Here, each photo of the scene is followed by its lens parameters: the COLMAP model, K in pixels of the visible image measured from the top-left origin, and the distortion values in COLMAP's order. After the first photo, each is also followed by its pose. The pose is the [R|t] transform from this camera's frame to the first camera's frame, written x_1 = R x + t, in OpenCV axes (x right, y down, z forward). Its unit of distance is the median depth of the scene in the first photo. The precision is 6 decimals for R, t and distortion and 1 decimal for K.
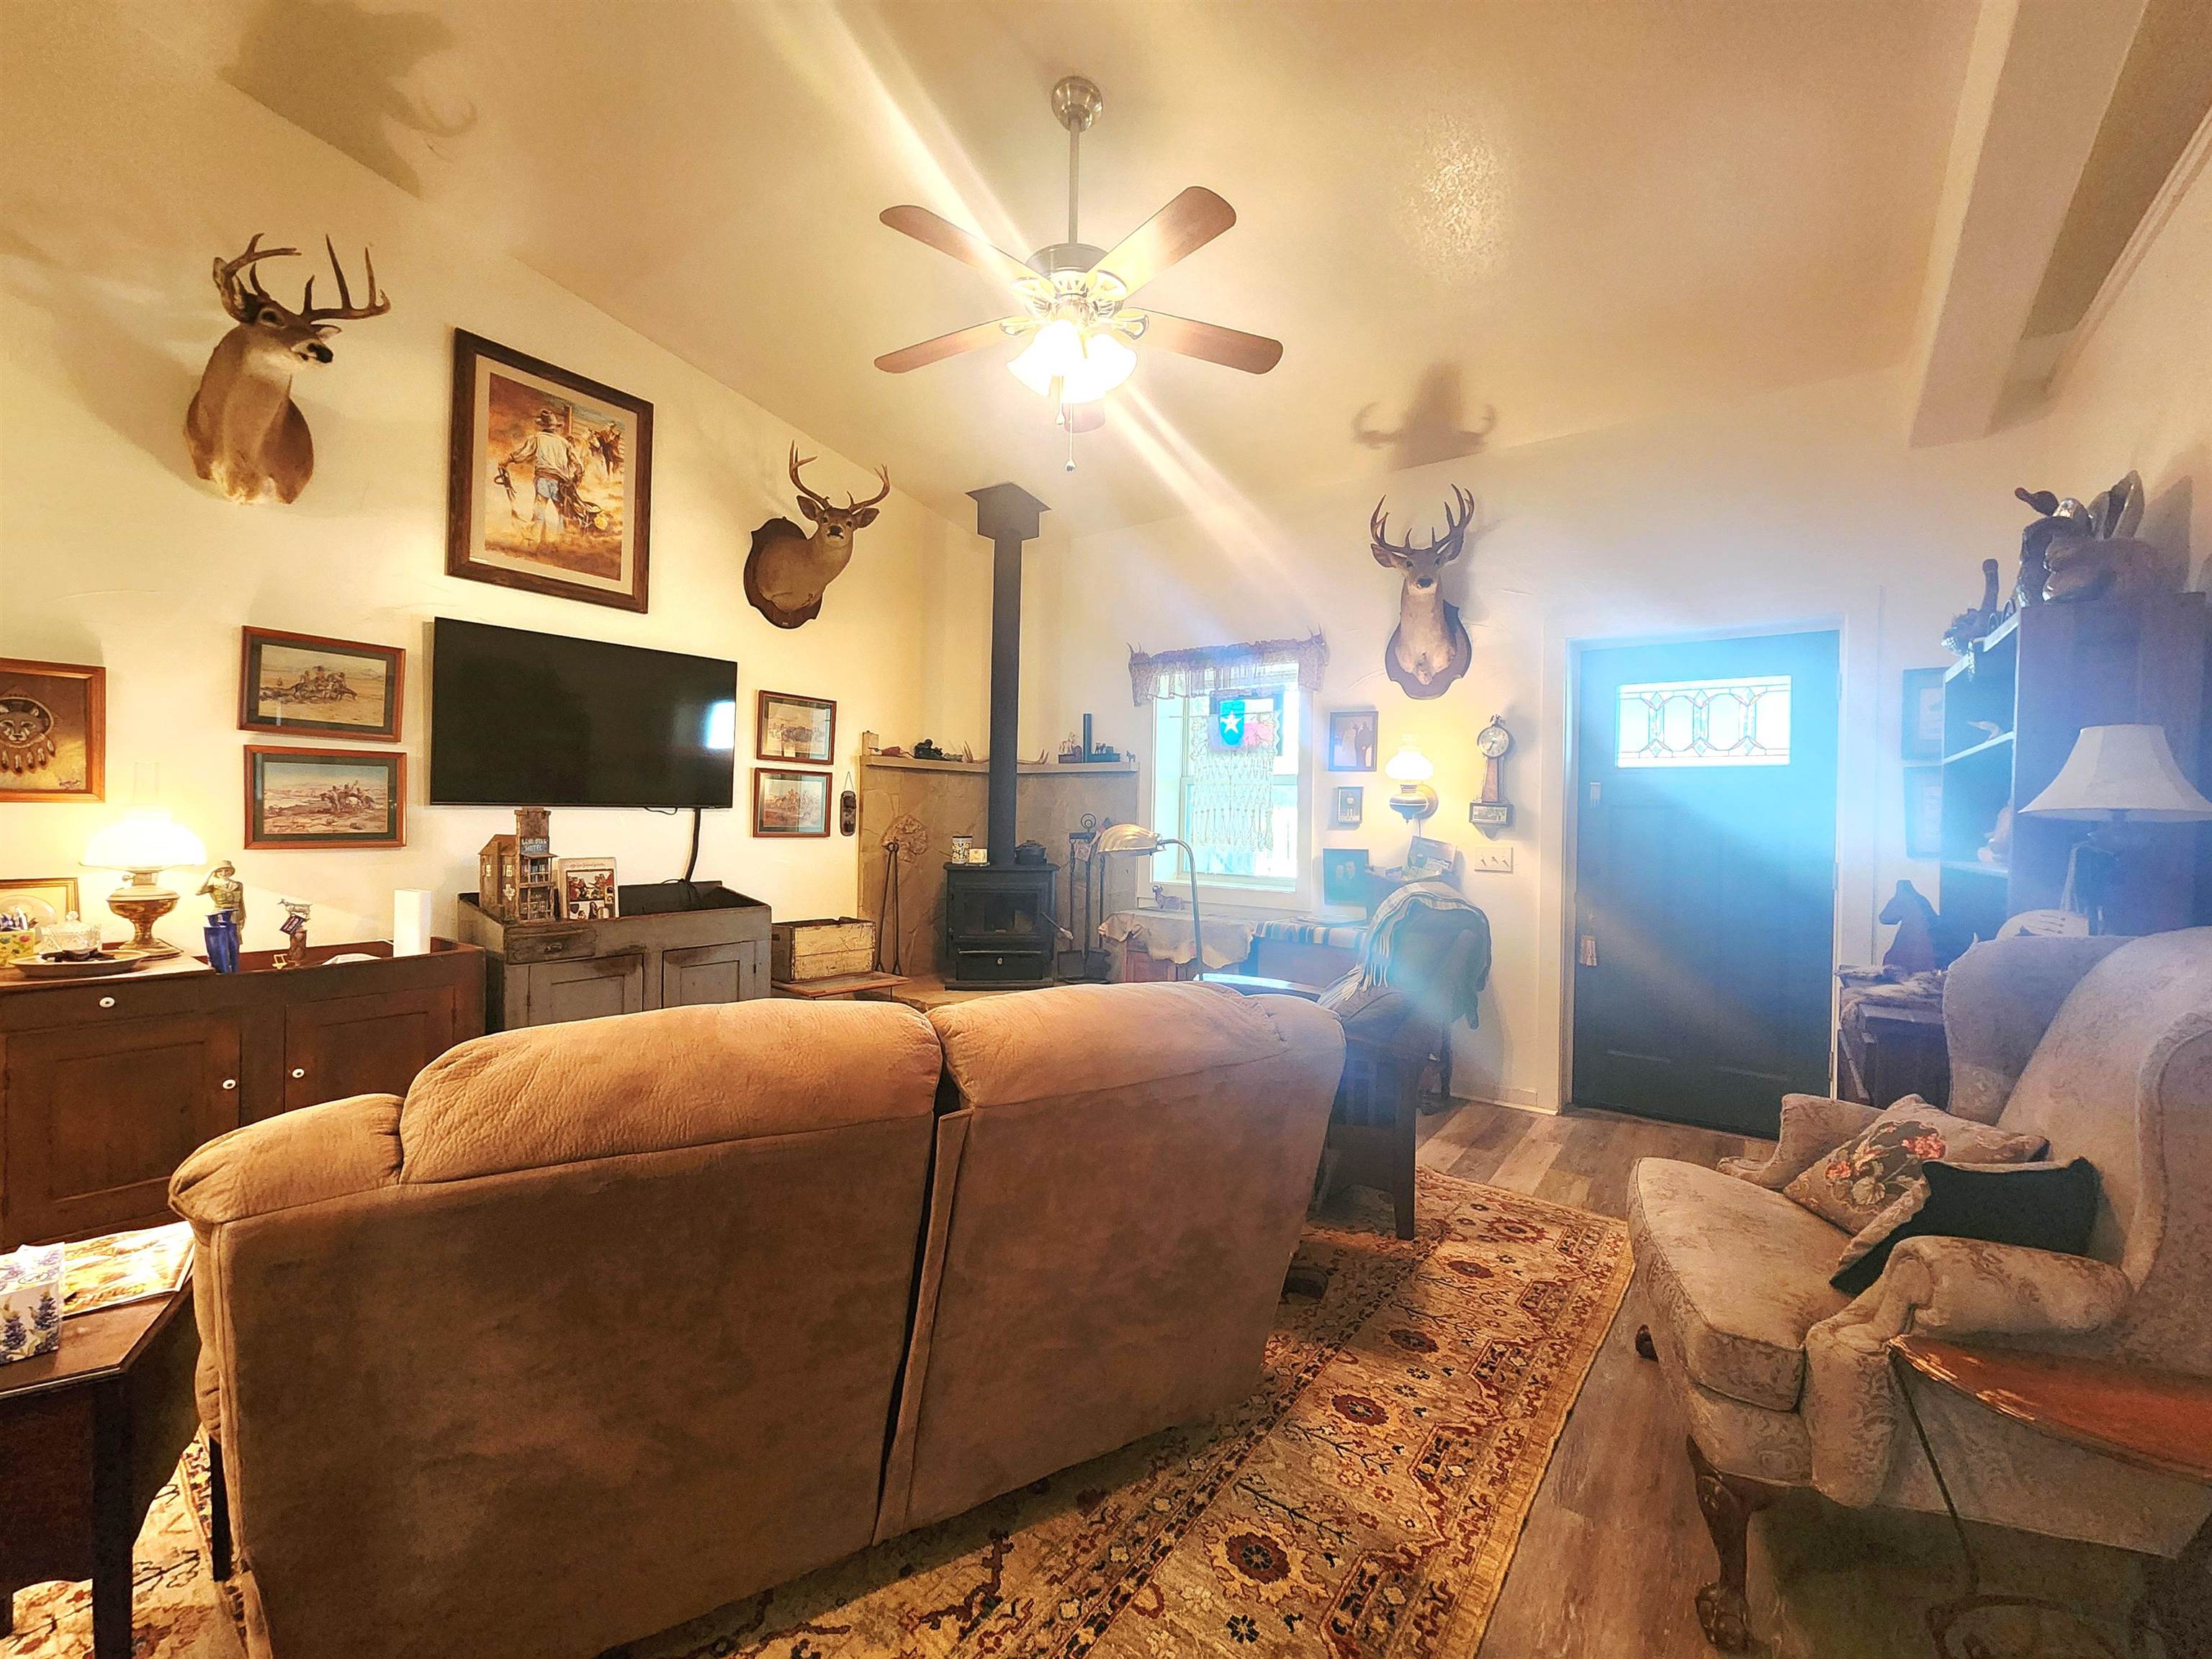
lens RADIAL K [[934.3, 0, 1100.4], [0, 934.3, 817.9], [0, 0, 1]] dist [0.000095, -0.000007]
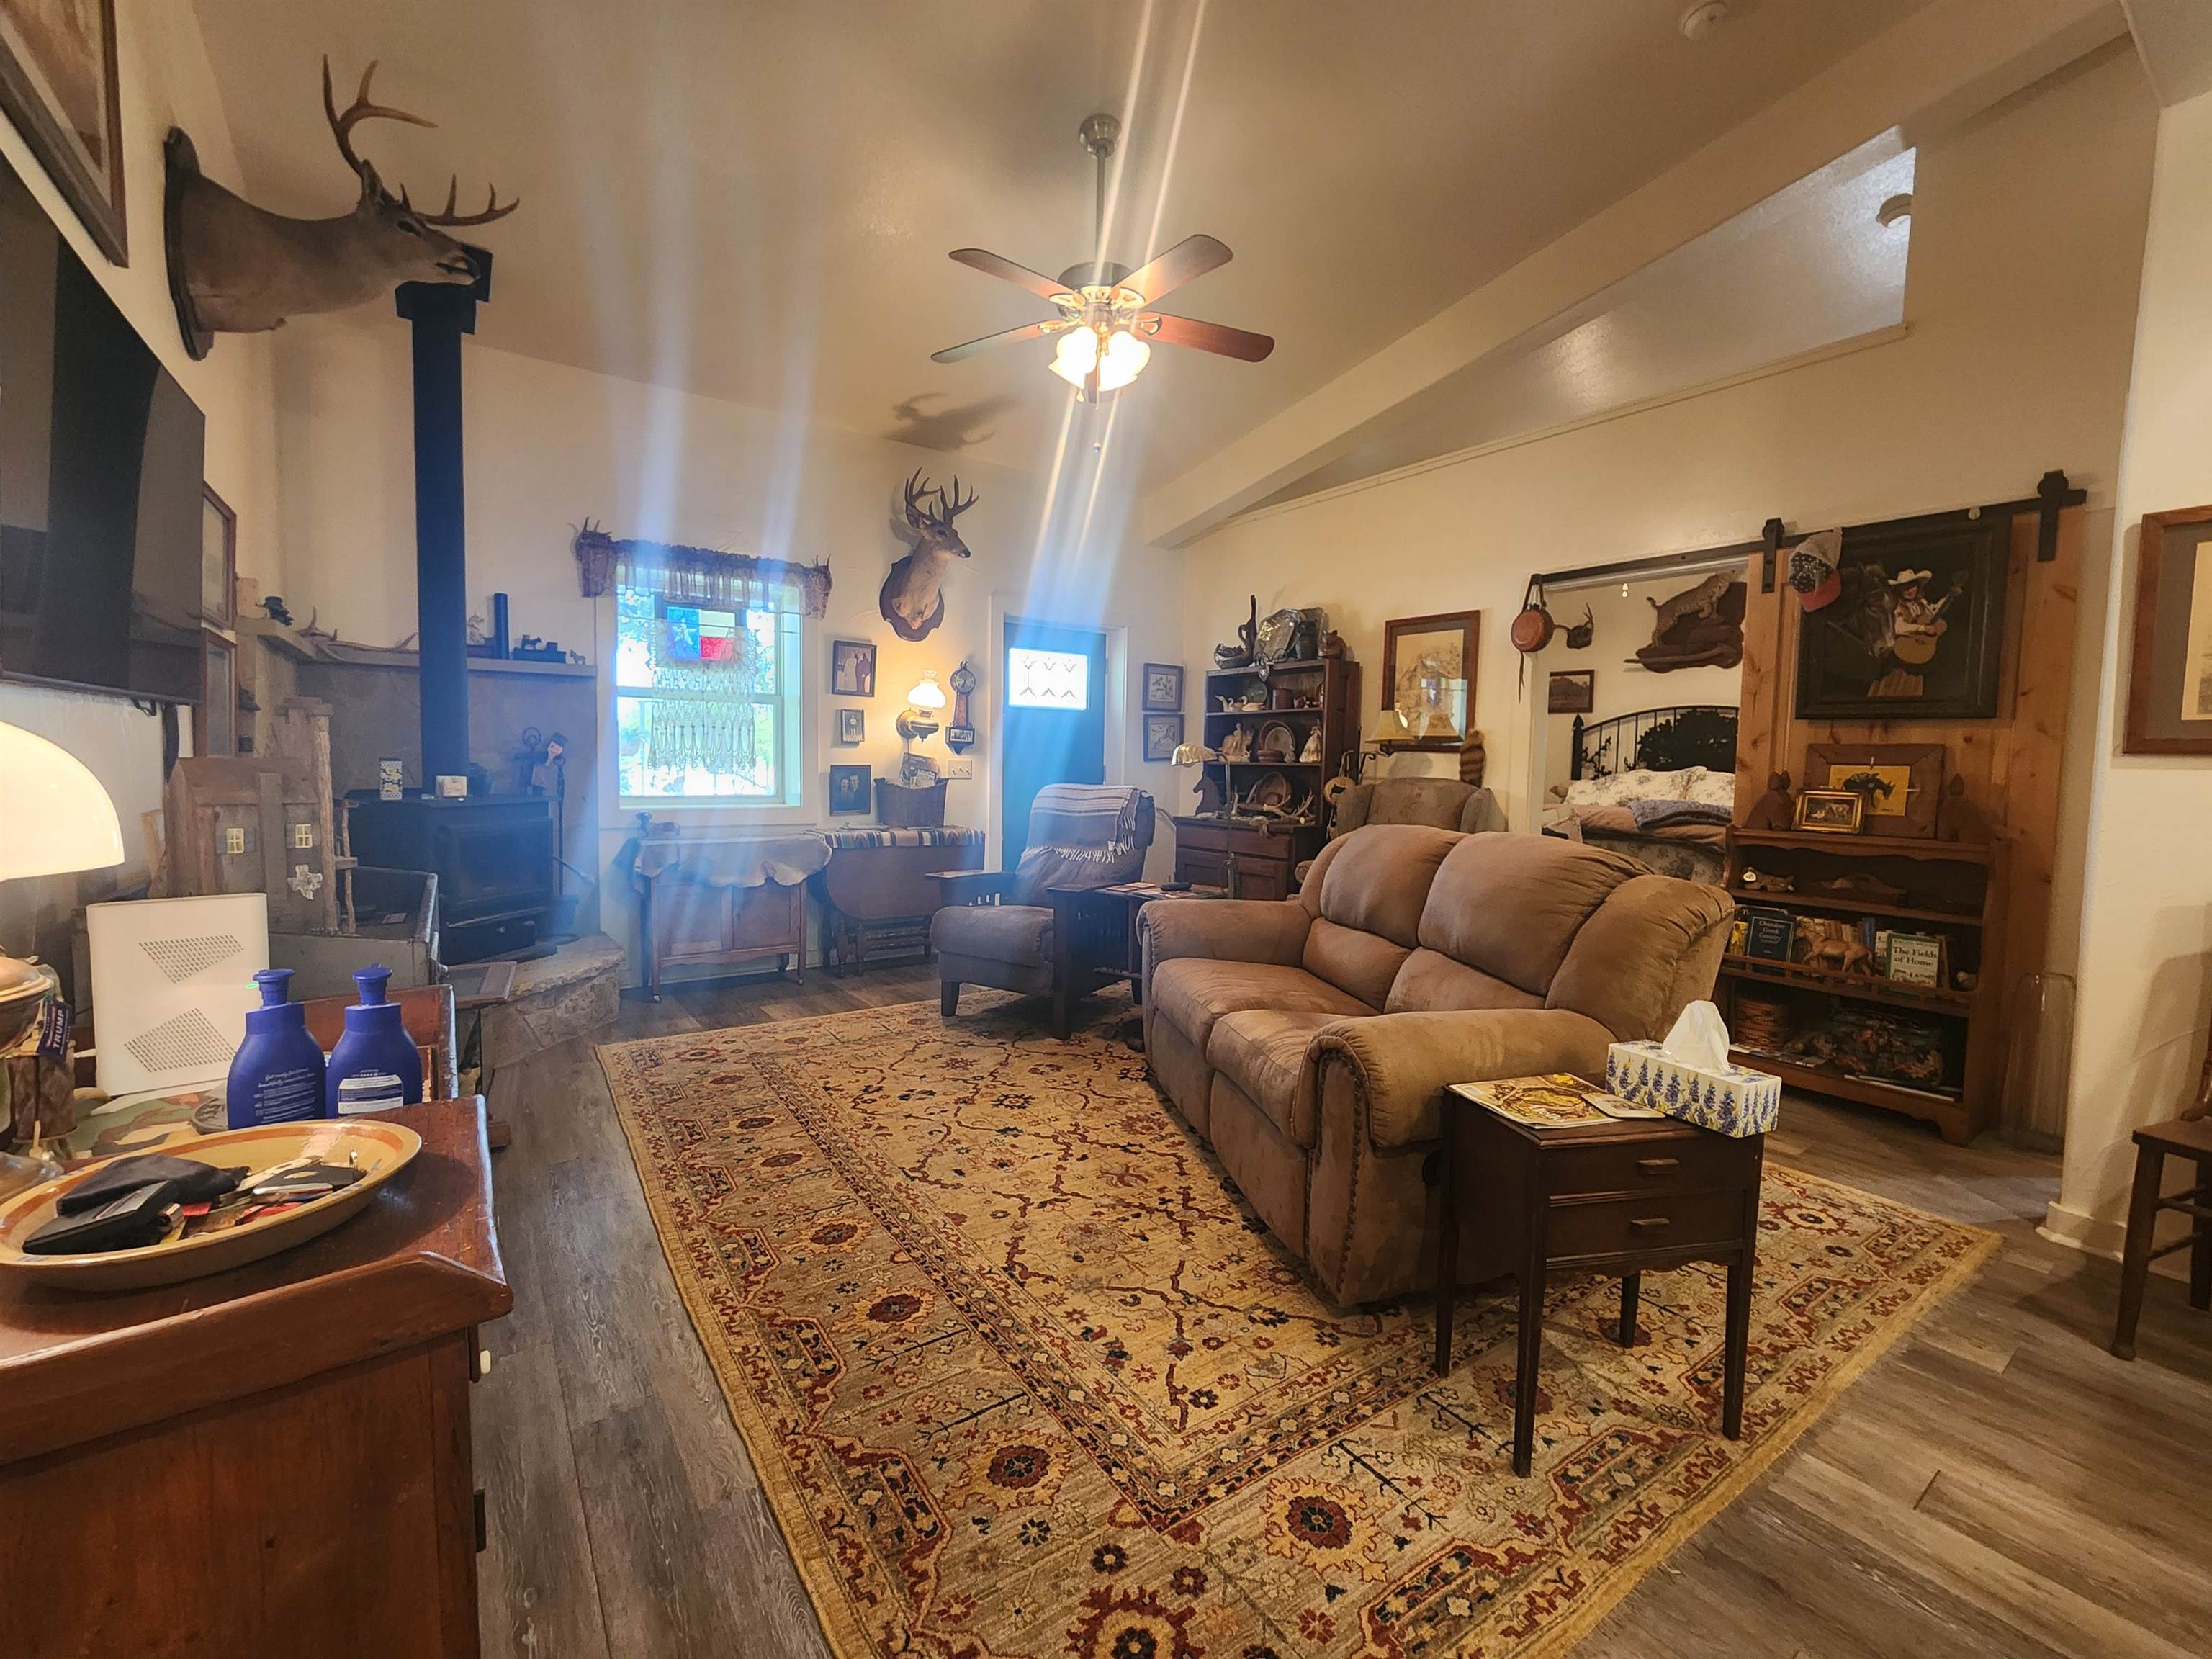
lens RADIAL K [[881.1, 0, 1112.2], [0, 881.1, 803.9], [0, 0, 1]] dist [-0.000142, 0.000000]
pose [[0.308028, -0.060655, 0.949442, -0.712148], [-0.009714, 0.997713, 0.066890, 0.006815], [-0.951328, -0.029826, 0.306734, 0.404771]]
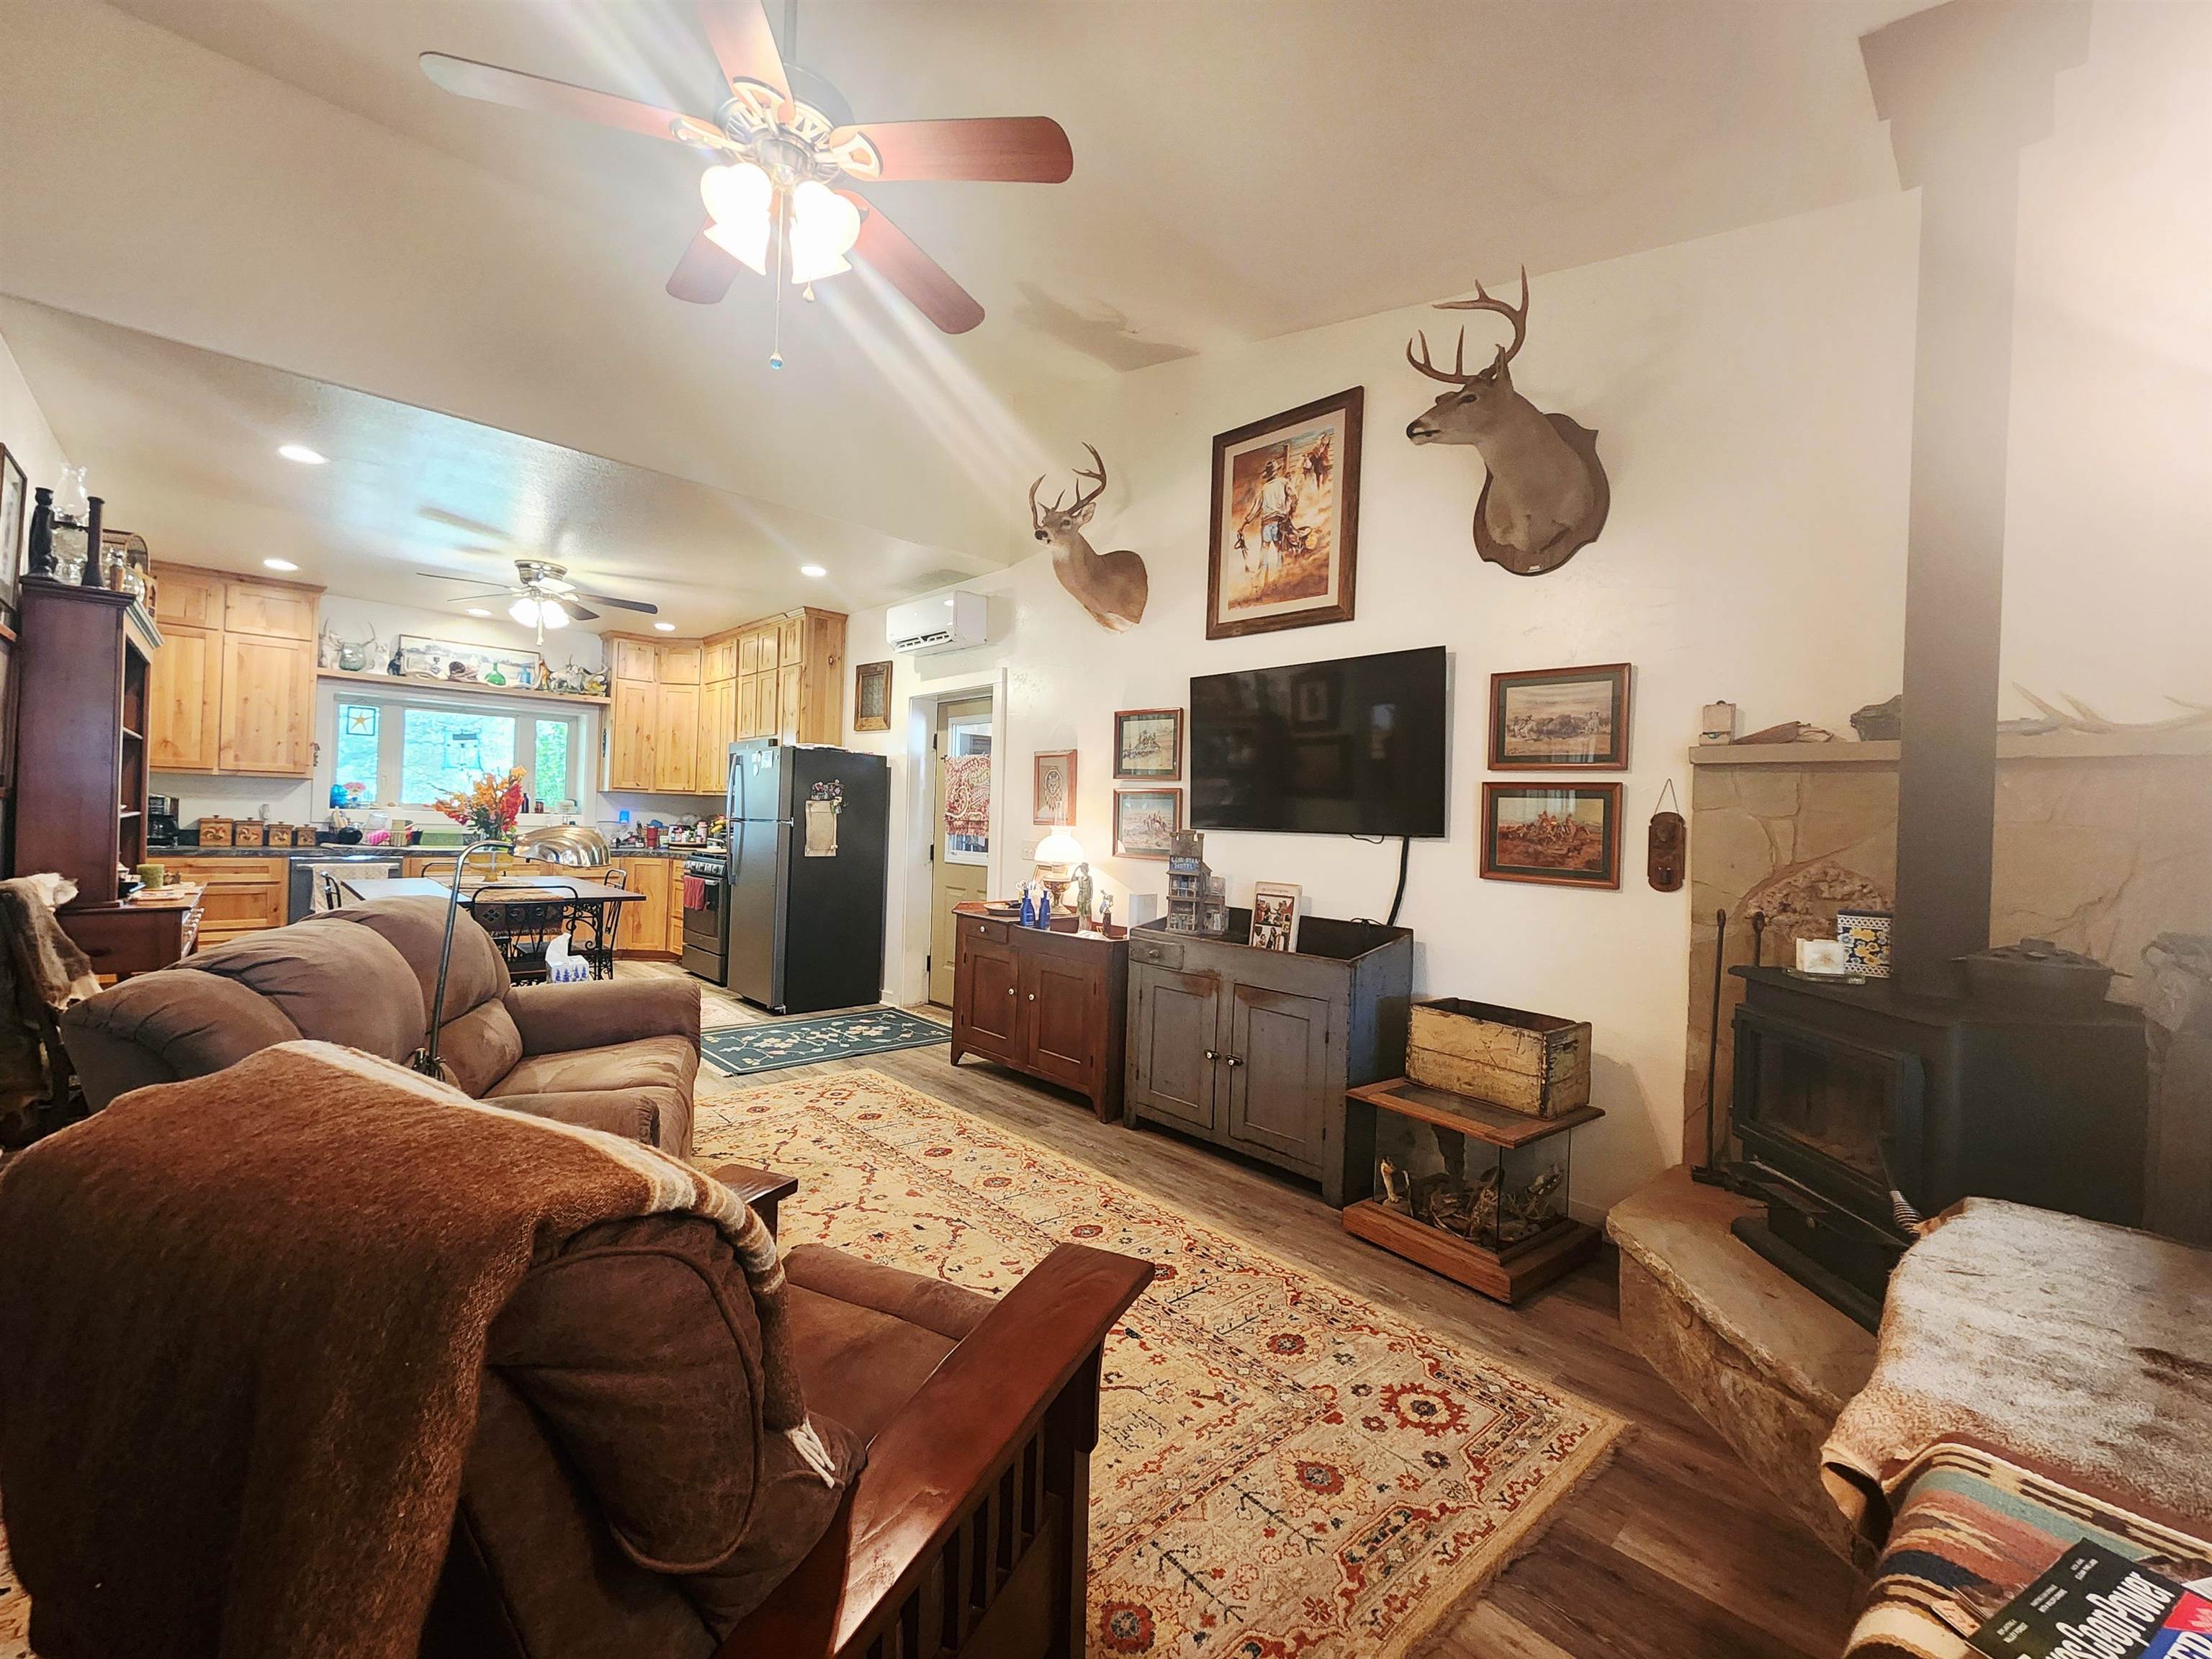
lens RADIAL K [[934.3, 0, 1100.4], [0, 934.3, 817.9], [0, 0, 1]] dist [0.000095, -0.000007]
pose [[-0.190764, -0.025253, -0.981311, 0.426759], [-0.042887, 0.998929, -0.017370, -0.001525], [0.980699, 0.038772, -0.191643, 0.912646]]
